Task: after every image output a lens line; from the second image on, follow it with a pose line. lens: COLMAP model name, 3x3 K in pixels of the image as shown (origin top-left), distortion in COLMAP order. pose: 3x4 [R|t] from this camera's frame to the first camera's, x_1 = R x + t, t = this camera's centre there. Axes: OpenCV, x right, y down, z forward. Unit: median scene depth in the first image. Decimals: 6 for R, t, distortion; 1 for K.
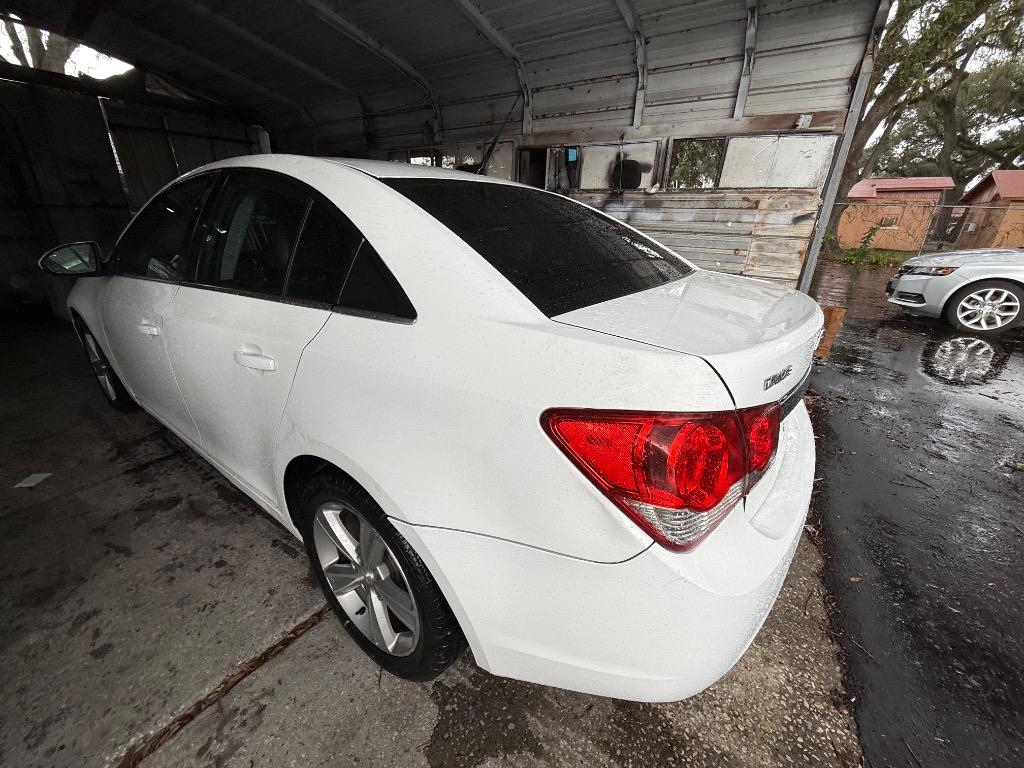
lens RADIAL K [[409.4, 0, 512.5], [0, 409.4, 384.8], [0, 0, 1]] dist [-0.000379, -0.000097]
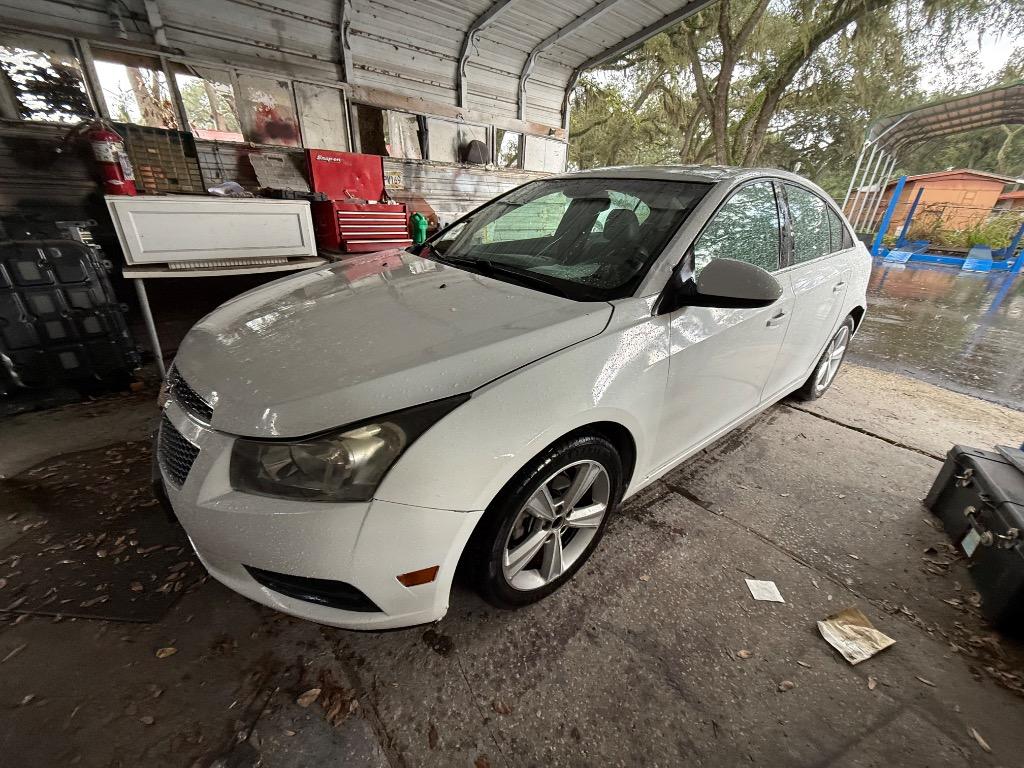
lens RADIAL K [[409.4, 0, 513.5], [0, 409.4, 384.3], [0, 0, 1]] dist [-0.000379, -0.000097]
pose [[0.262643, -0.423890, 0.866796, -1.028015], [0.330239, 0.883571, 0.332030, -0.287941], [-0.906620, 0.199045, 0.372049, 0.613169]]
